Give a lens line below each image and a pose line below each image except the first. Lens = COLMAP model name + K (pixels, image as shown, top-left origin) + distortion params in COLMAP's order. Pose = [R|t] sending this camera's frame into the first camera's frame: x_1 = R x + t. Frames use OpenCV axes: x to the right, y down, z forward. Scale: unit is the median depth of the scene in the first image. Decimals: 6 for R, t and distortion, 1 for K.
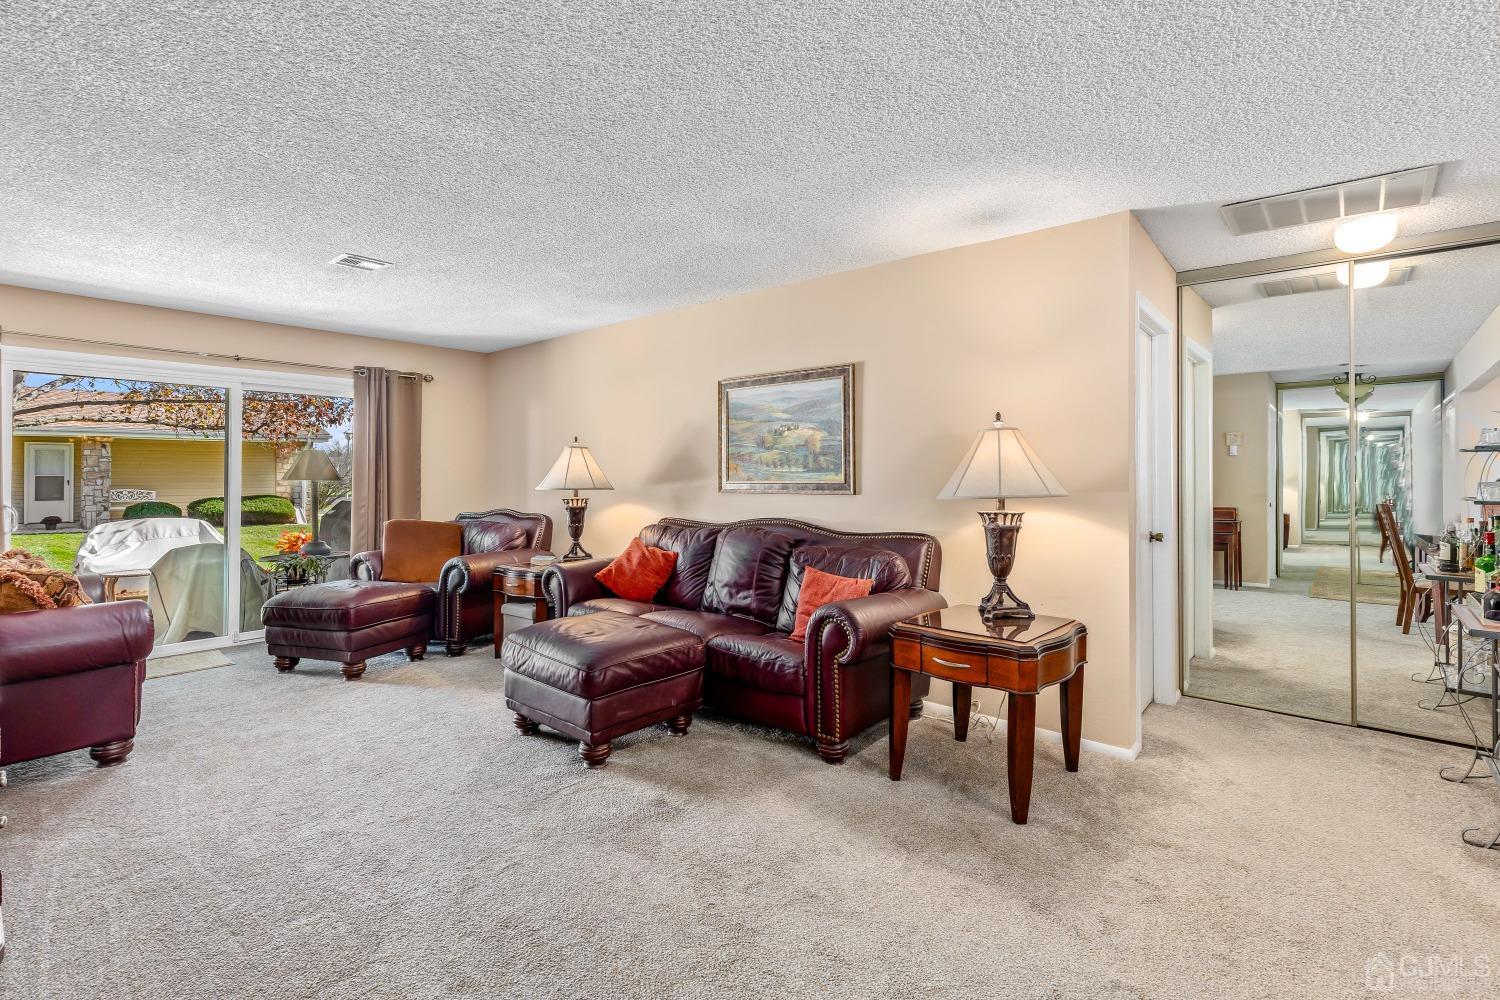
lens RADIAL K [[678.6, 0, 744.3], [0, 678.6, 486.4], [0, 0, 1]] dist [0.006079, 0.001914]
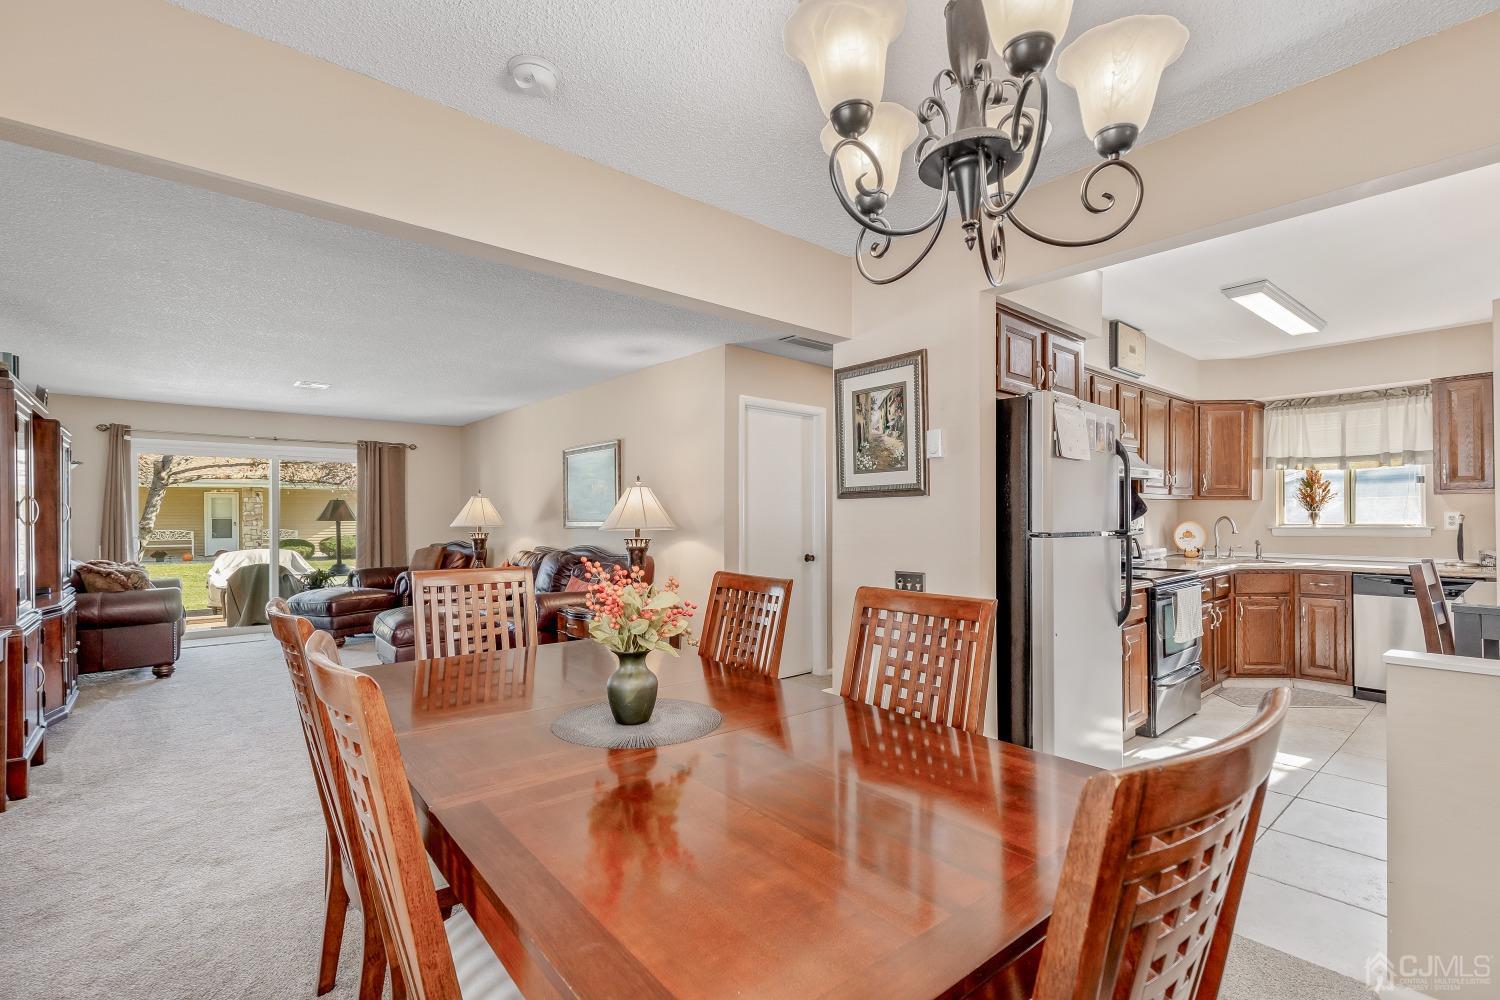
lens RADIAL K [[678.6, 0, 755.0], [0, 678.6, 523.1], [0, 0, 1]] dist [0.006079, 0.001914]
pose [[0.987716, -0.000326, -0.156262, 0.612658], [-0.001181, 0.999954, -0.009553, 0.012493], [0.156258, 0.009620, 0.987669, -0.363780]]
